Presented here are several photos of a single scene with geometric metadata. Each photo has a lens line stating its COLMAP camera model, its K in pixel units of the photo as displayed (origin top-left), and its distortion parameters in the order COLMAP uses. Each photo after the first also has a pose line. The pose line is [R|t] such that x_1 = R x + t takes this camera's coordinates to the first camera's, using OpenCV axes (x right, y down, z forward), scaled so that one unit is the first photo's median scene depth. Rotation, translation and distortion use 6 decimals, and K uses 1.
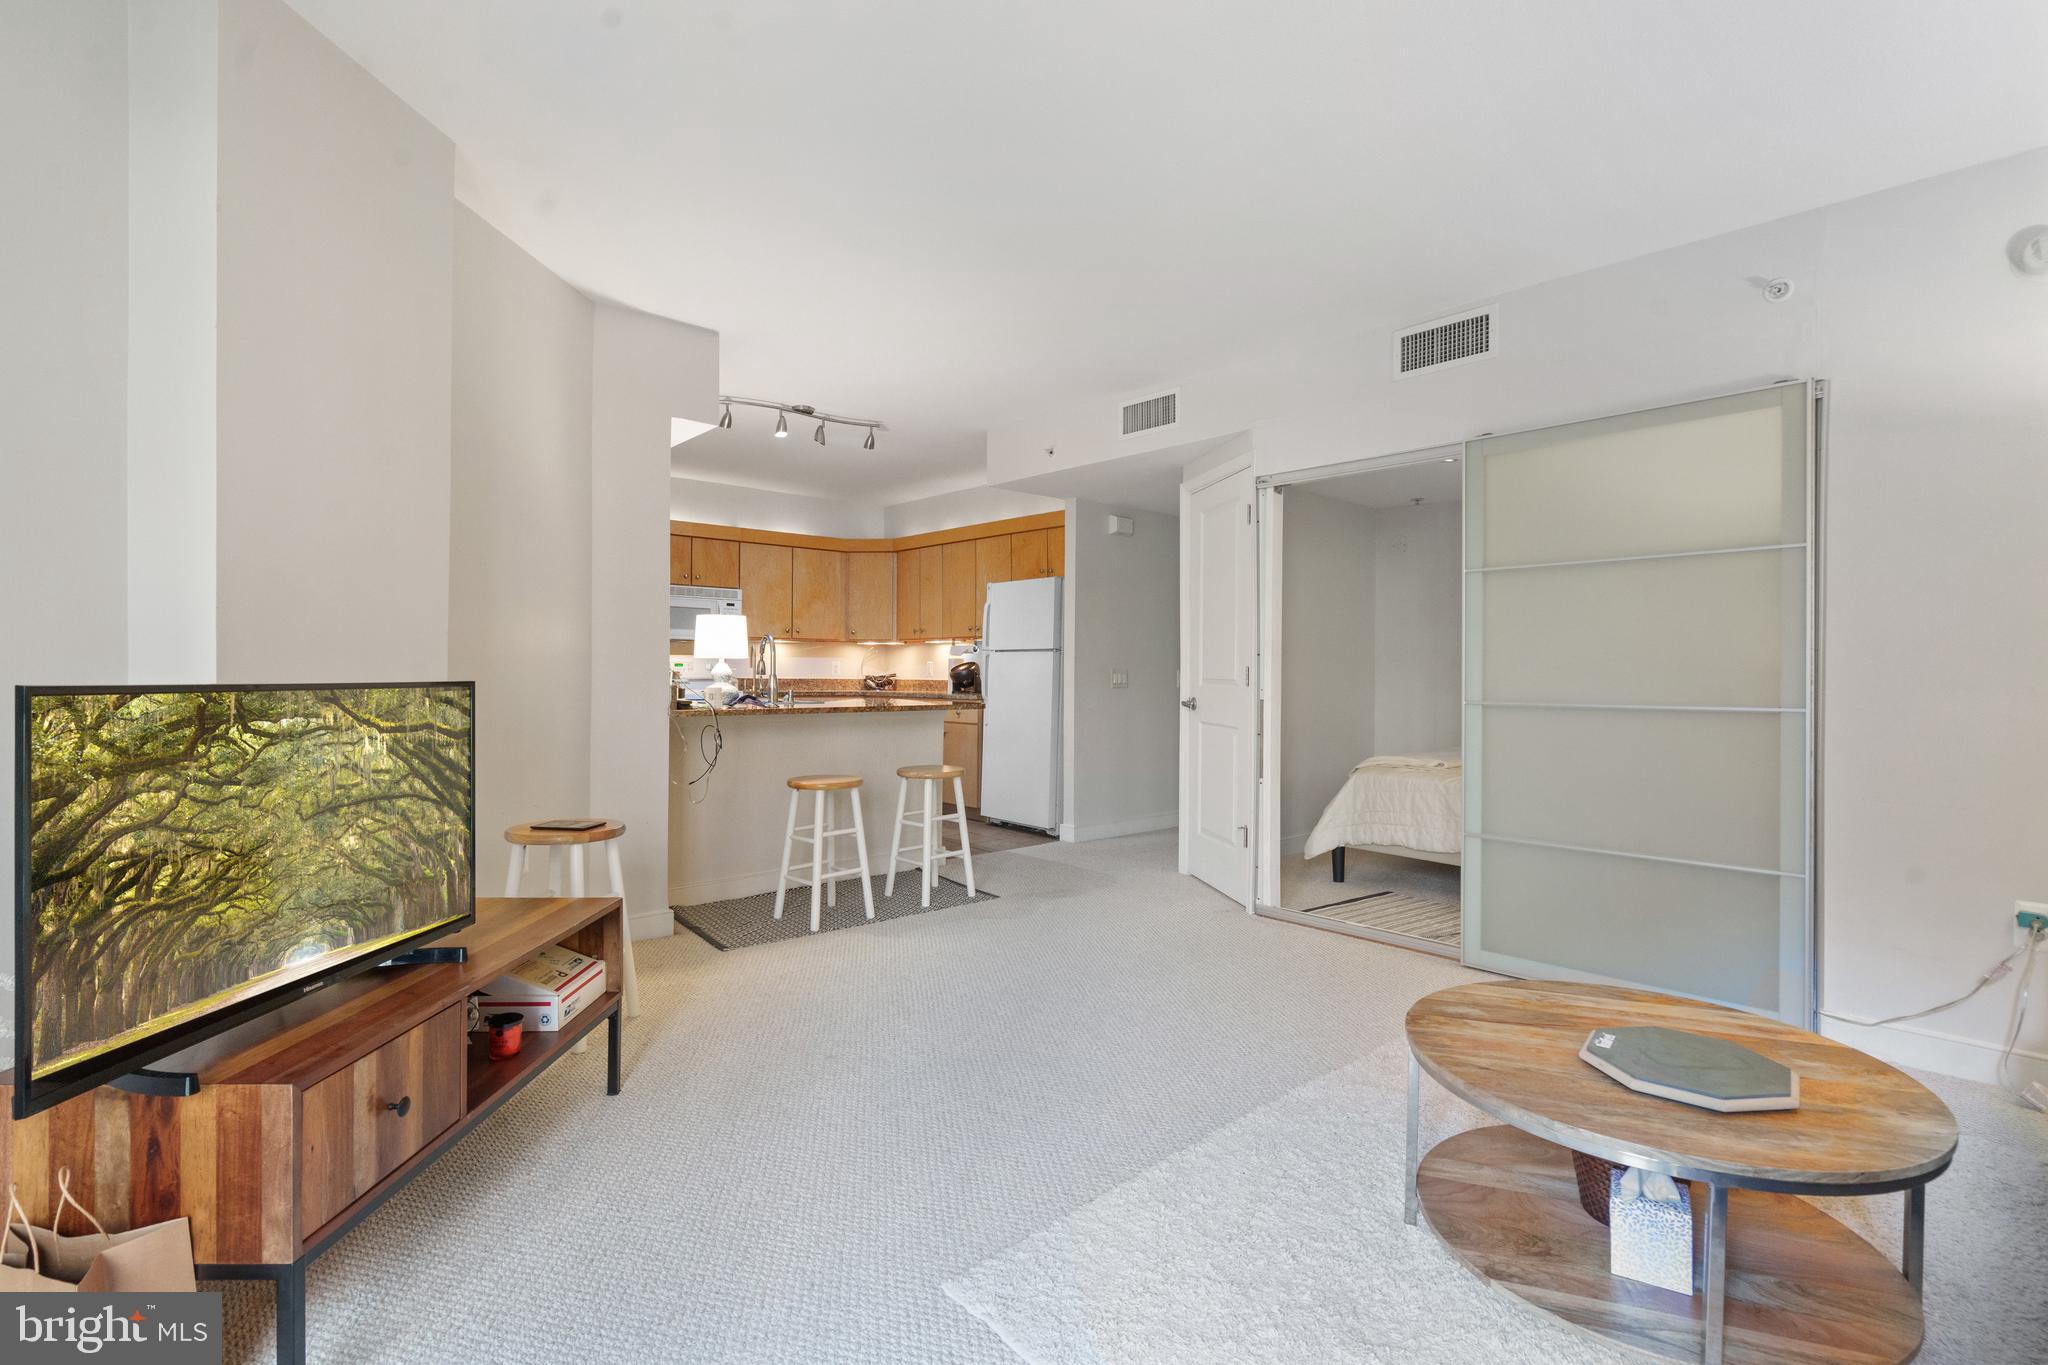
lens RADIAL K [[931.2, 0, 1016.7], [0, 931.2, 680.0], [0, 0, 1]] dist [-0.005980, 0.002115]
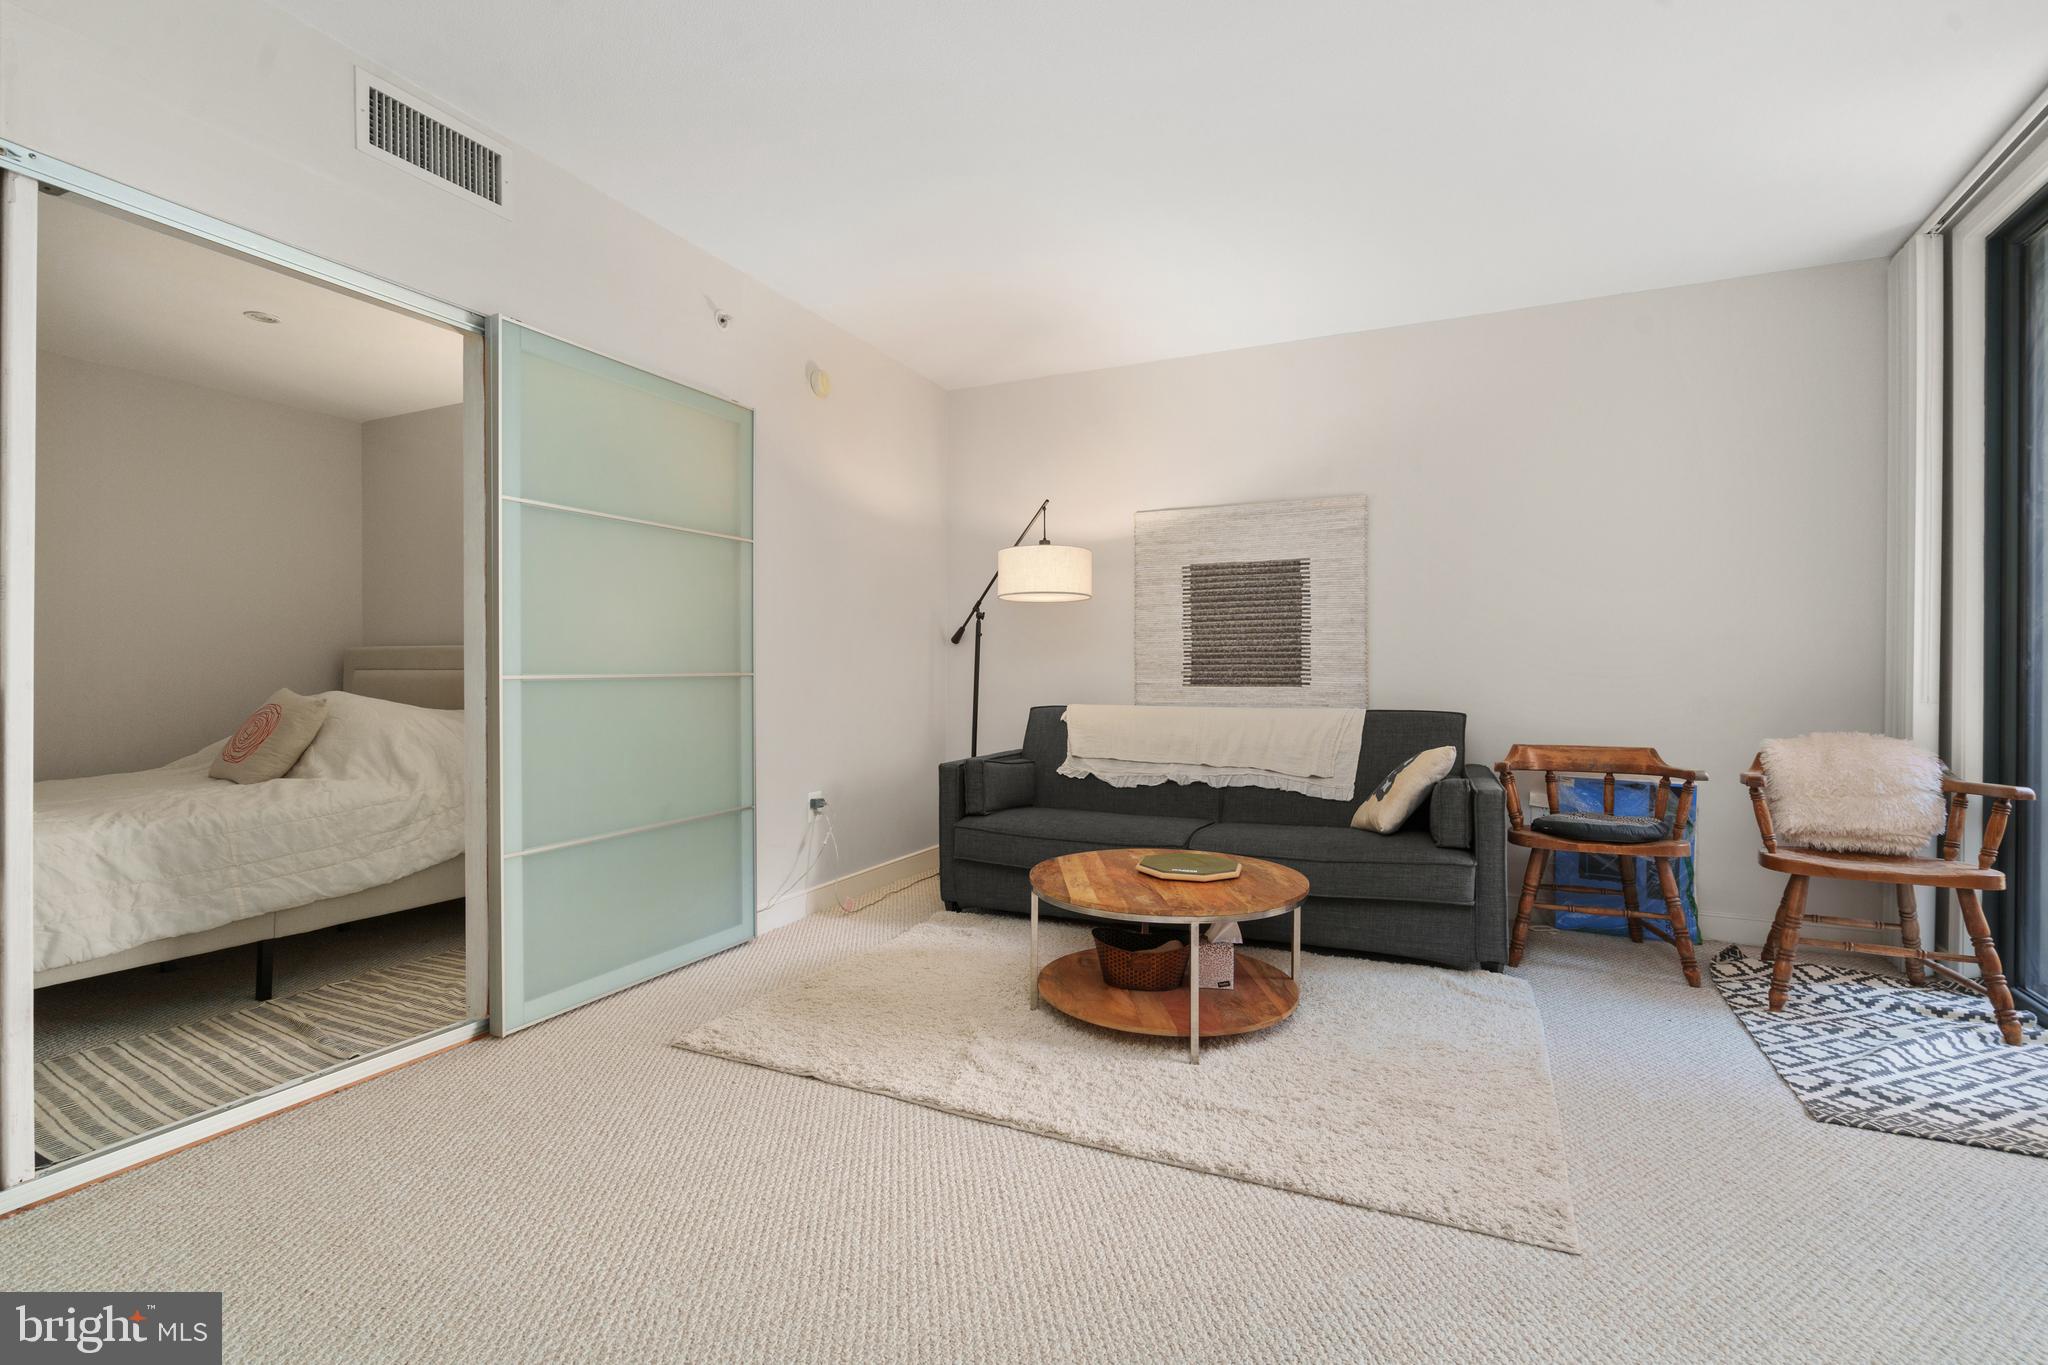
lens RADIAL K [[931.2, 0, 1026.1], [0, 931.2, 673.3], [0, 0, 1]] dist [-0.005980, 0.002115]
pose [[-0.399793, -0.011617, 0.916532, -0.283778], [0.003740, 0.999891, 0.014305, 0.010566], [-0.916598, 0.009147, -0.399705, 0.743914]]
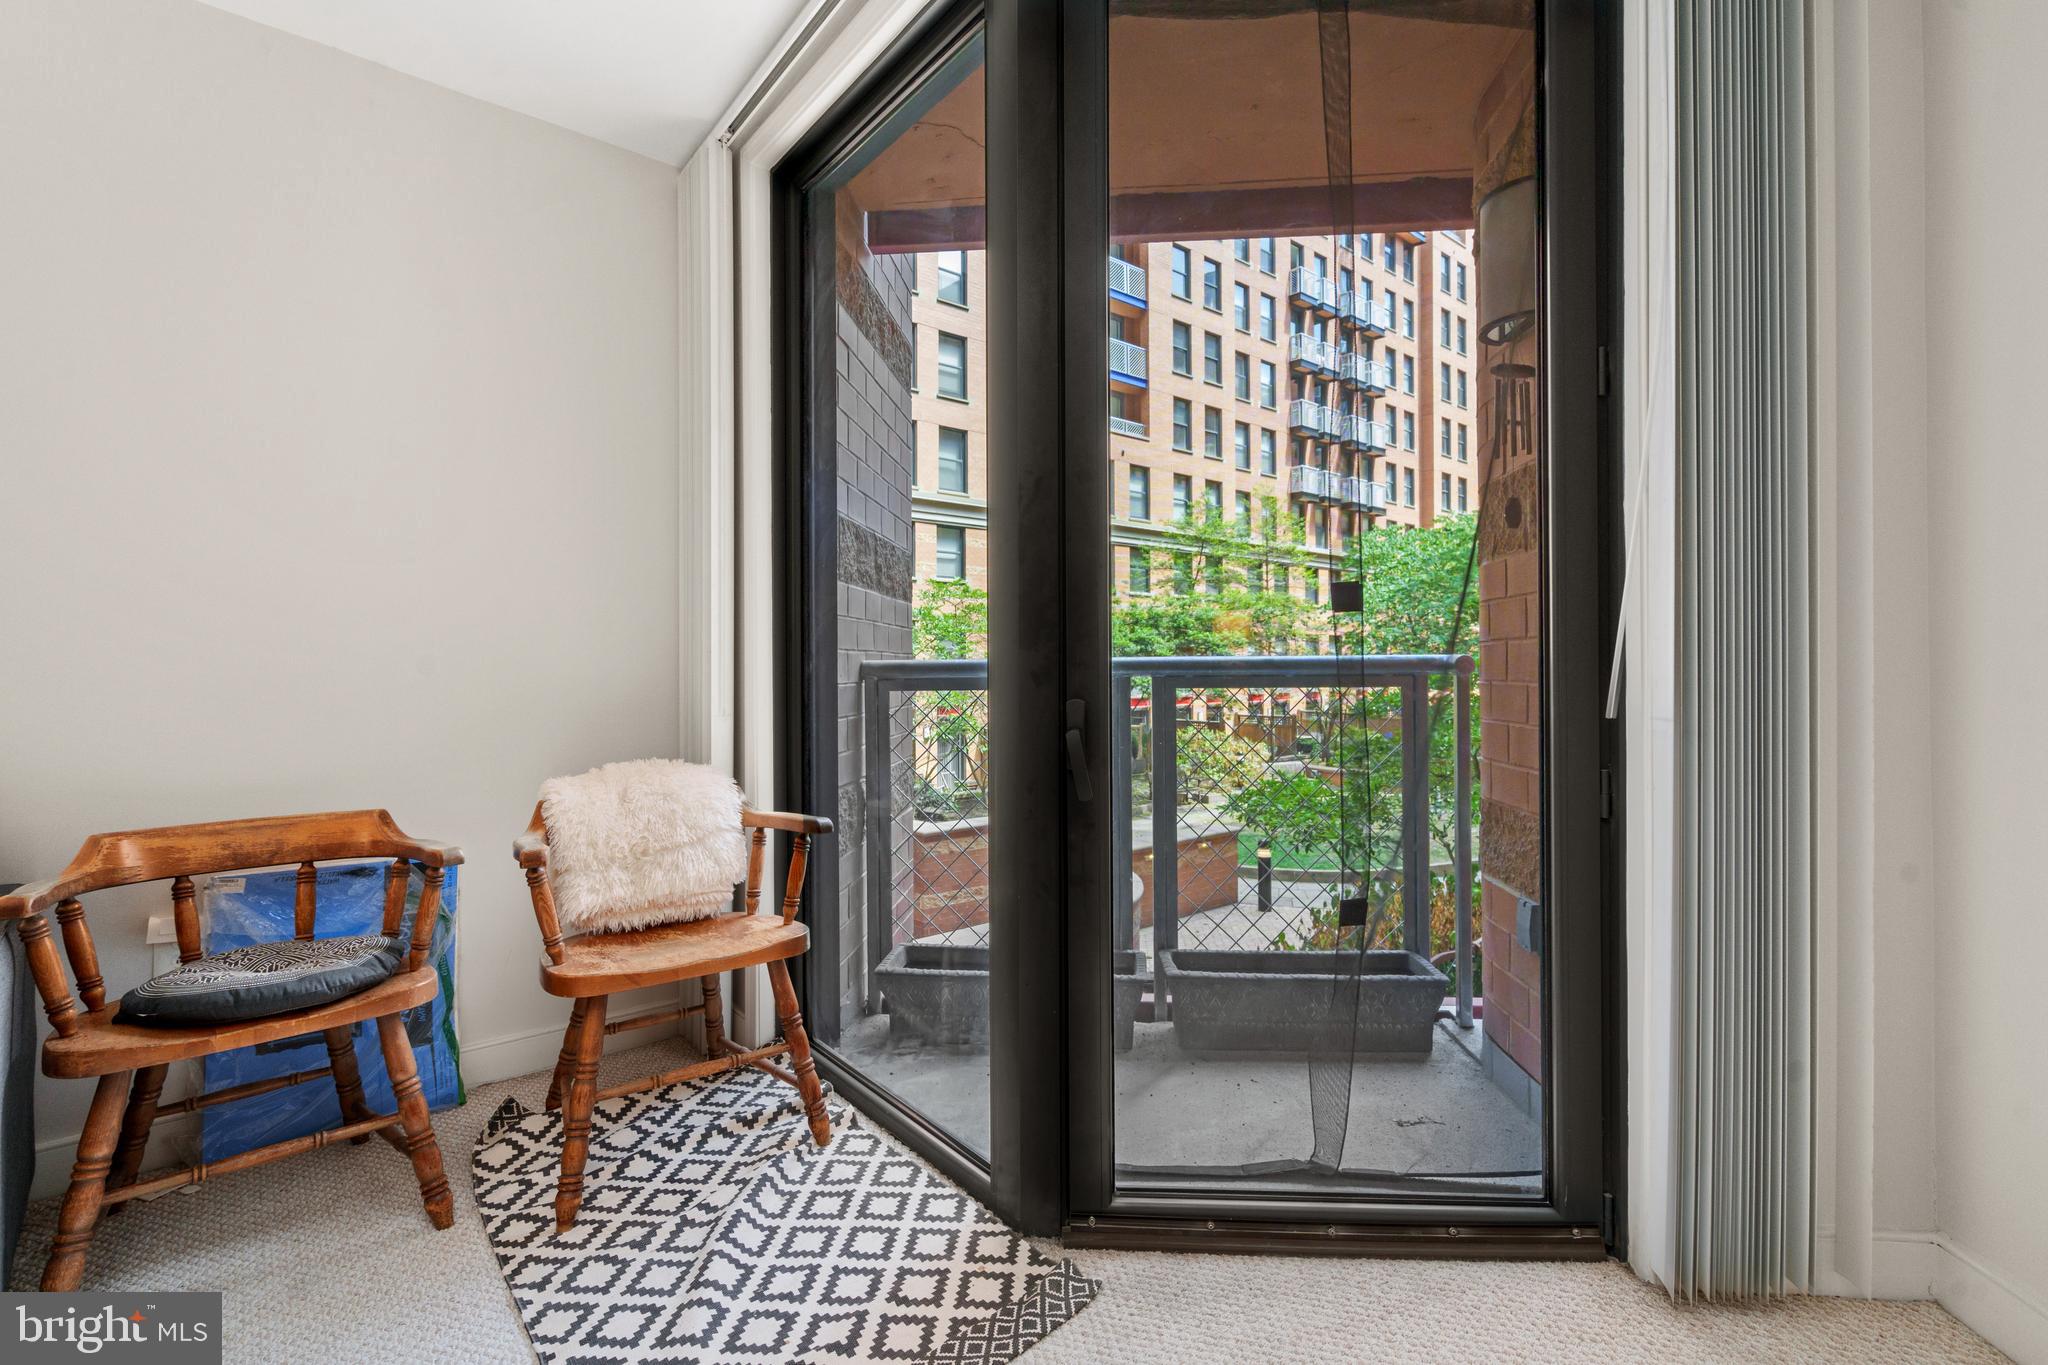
lens RADIAL K [[931.2, 0, 1022.2], [0, 931.2, 670.4], [0, 0, 1]] dist [-0.005980, 0.002115]
pose [[-0.999770, -0.001117, 0.021435, -0.090011], [-0.000968, 0.999976, 0.006927, 0.013352], [-0.021442, 0.006905, -0.999746, 0.368992]]
